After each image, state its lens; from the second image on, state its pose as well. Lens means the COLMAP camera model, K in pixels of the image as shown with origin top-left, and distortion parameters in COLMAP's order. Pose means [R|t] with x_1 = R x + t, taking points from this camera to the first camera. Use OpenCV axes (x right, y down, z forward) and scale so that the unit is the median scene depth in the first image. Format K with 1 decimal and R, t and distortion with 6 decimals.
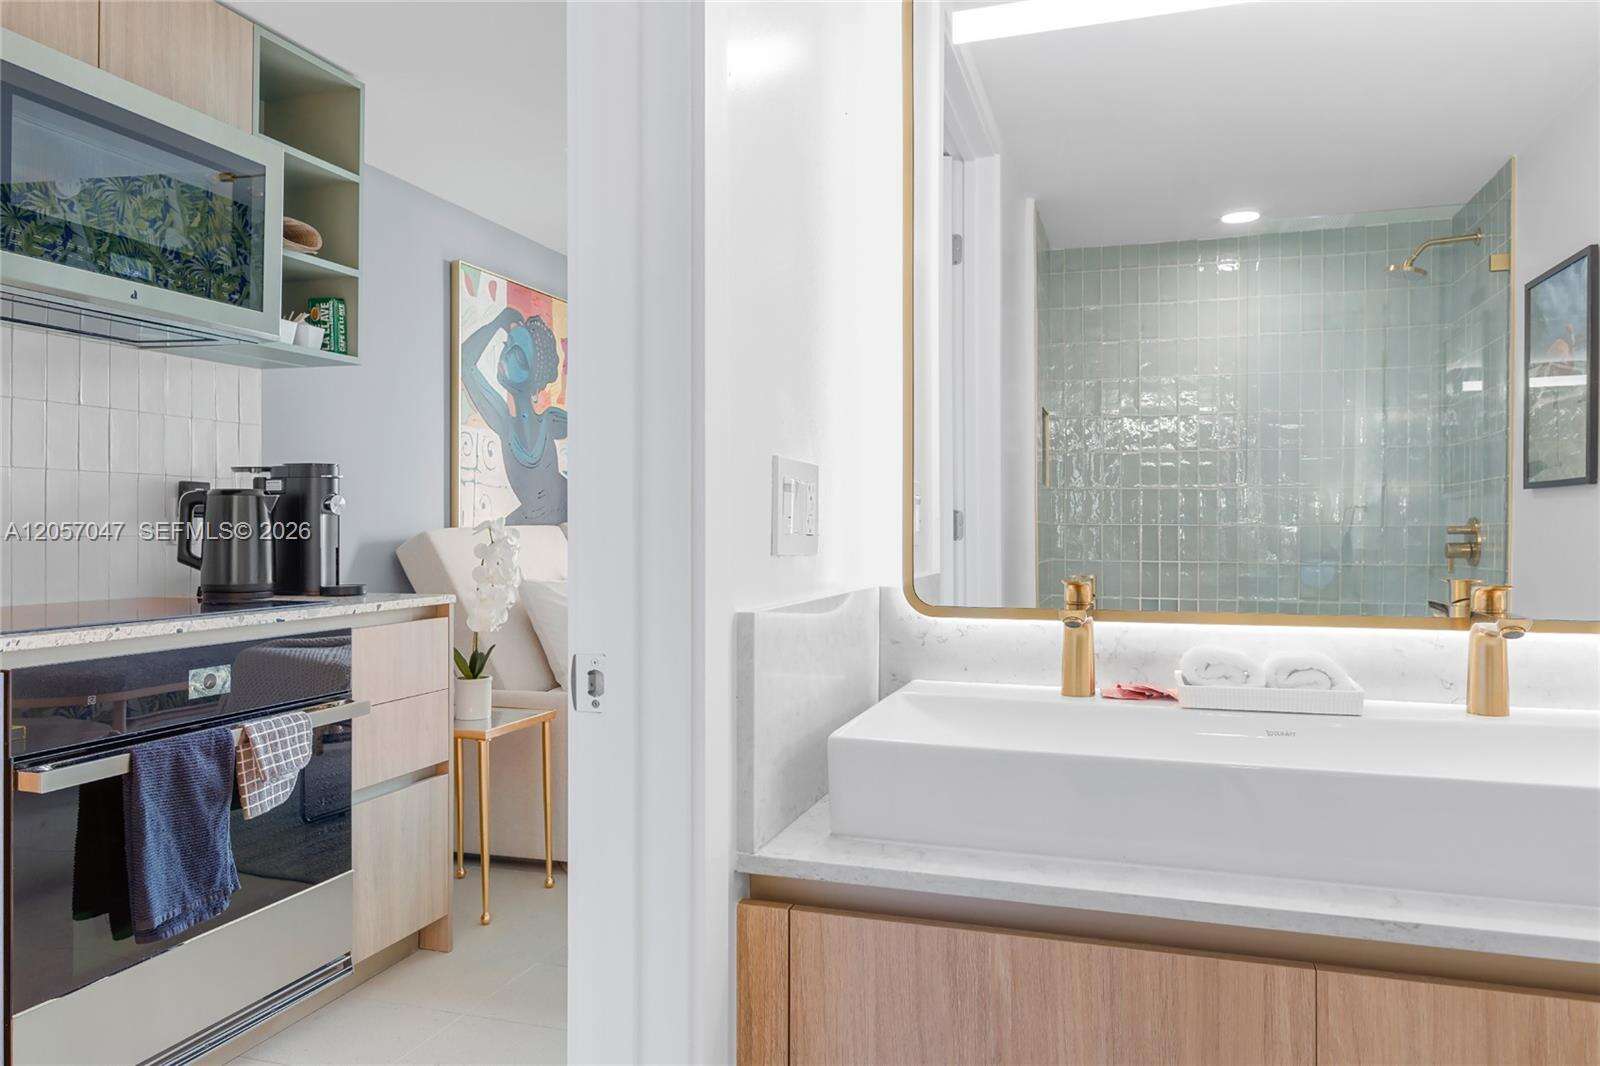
lens RADIAL K [[1123.6, 0, 814.7], [0, 1123.6, 513.8], [0, 0, 1]] dist [0.009197, -0.000597]
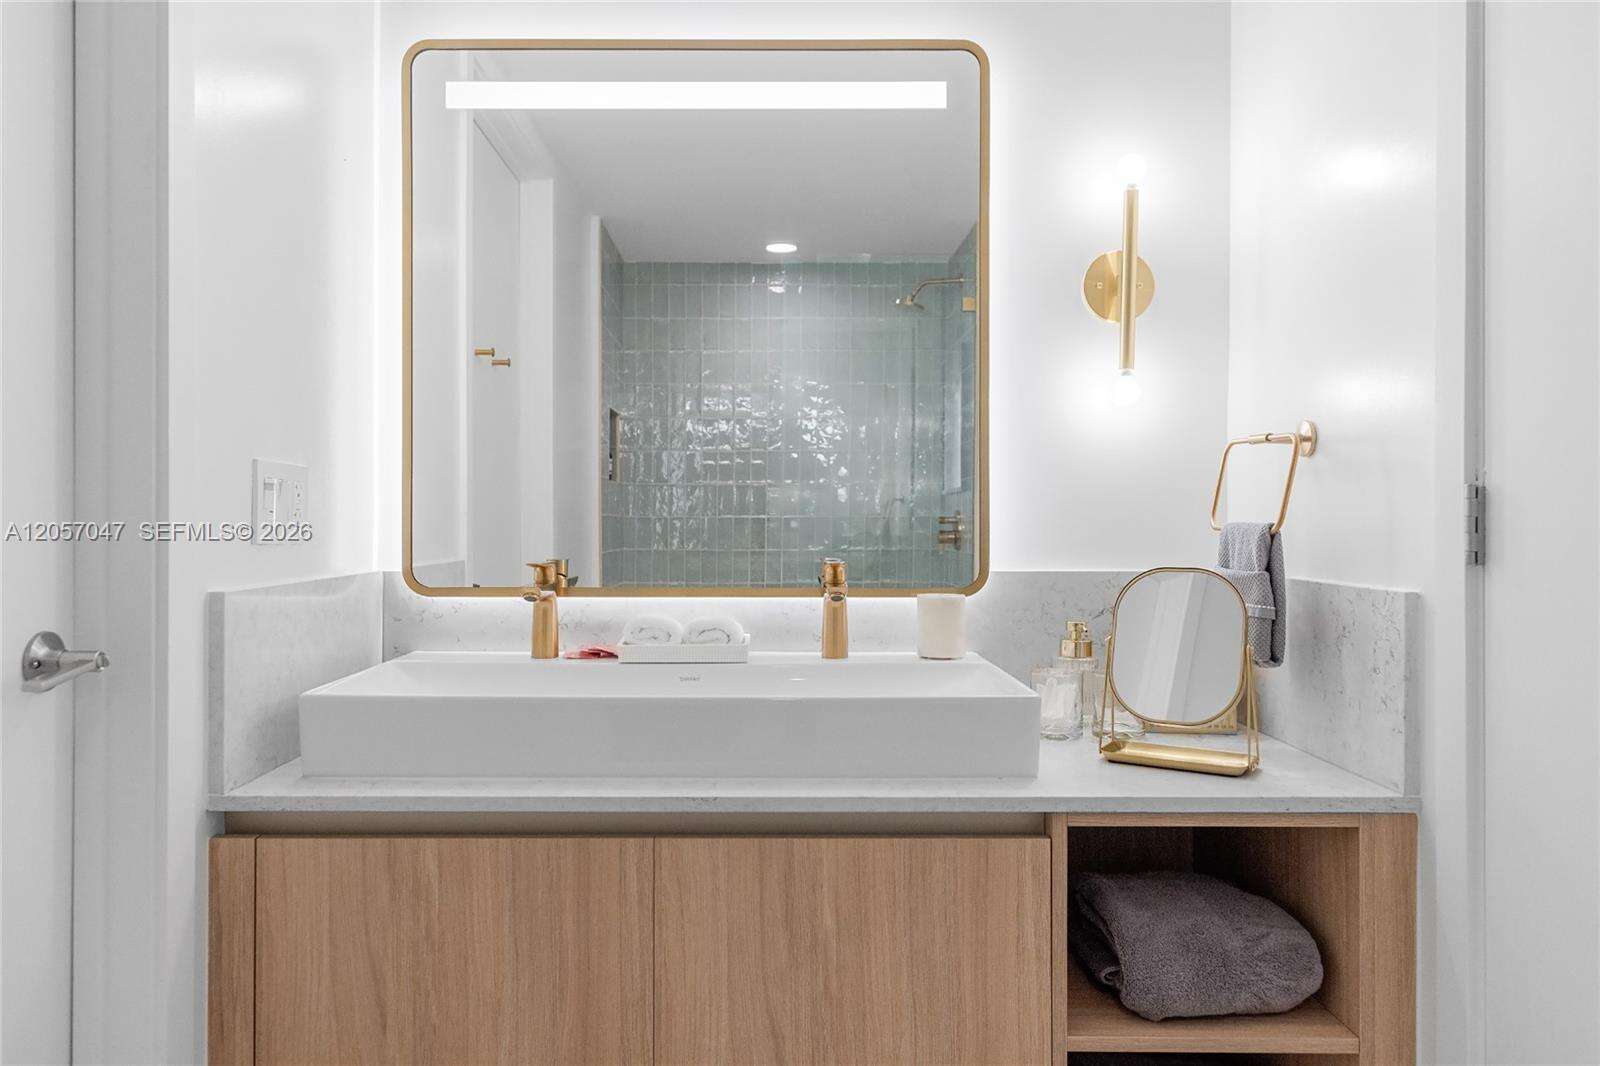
lens RADIAL K [[1127.7, 0, 801.6], [0, 1127.7, 515.7], [0, 0, 1]] dist [0.010587, 0.000142]
pose [[0.952459, 0.002161, 0.304660, 0.149175], [-0.005205, 0.999944, 0.009178, -0.006753], [-0.304624, -0.010327, 0.952417, -0.299111]]
